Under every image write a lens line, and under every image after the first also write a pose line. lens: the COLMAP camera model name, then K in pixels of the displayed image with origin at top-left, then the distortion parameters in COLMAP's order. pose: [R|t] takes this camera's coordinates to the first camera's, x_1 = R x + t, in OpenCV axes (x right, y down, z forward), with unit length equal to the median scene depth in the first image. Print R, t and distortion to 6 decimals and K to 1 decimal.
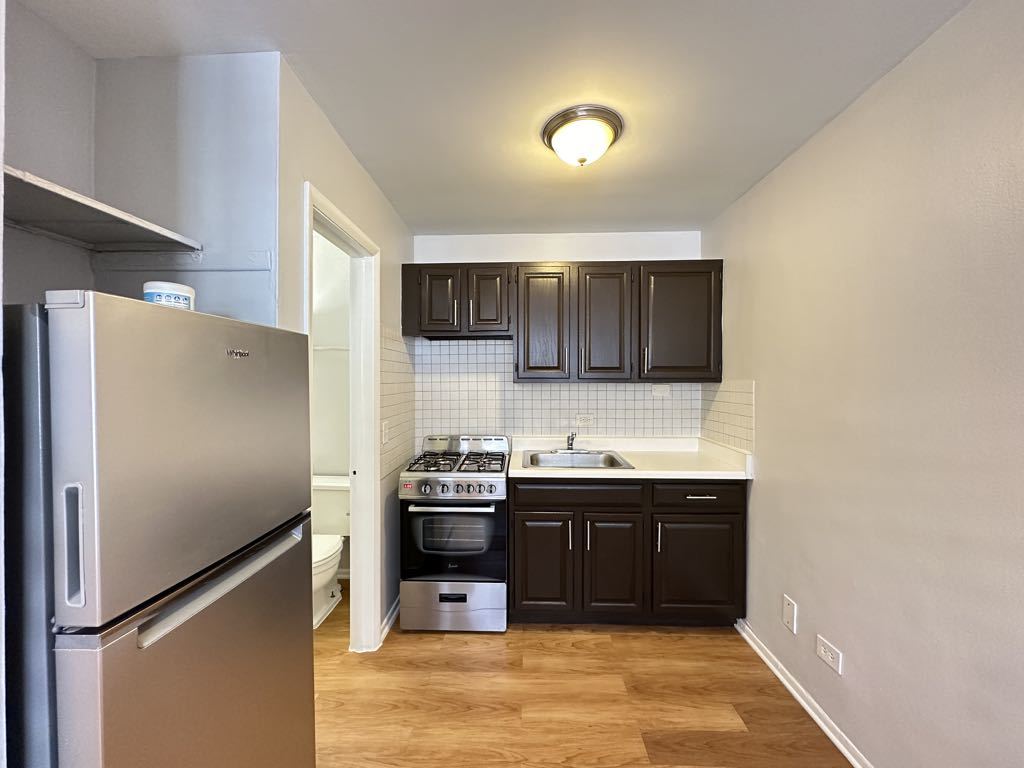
lens RADIAL K [[408.2, 0, 513.0], [0, 408.2, 384.0], [0, 0, 1]] dist [-0.001936, 0.000101]
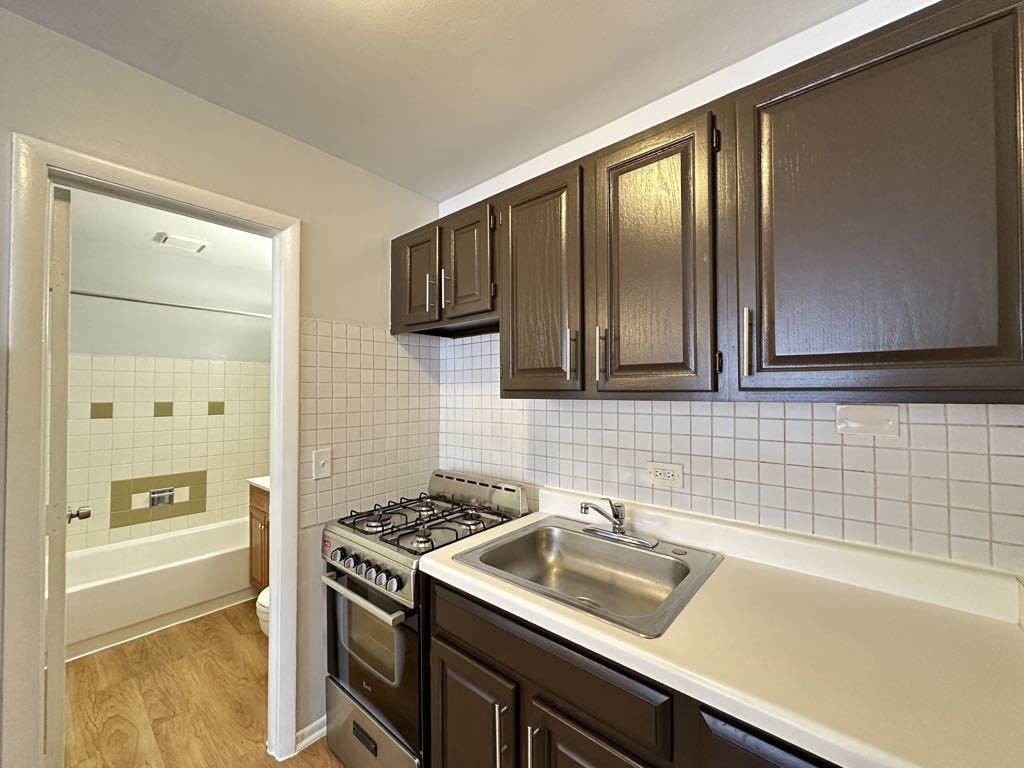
lens RADIAL K [[408.2, 0, 511.8], [0, 408.2, 383.9], [0, 0, 1]] dist [-0.001936, 0.000101]
pose [[0.779324, -0.012559, -0.626495, 0.382123], [-0.003141, 0.999708, -0.023949, -0.009567], [0.626613, 0.020632, 0.779058, 0.562777]]
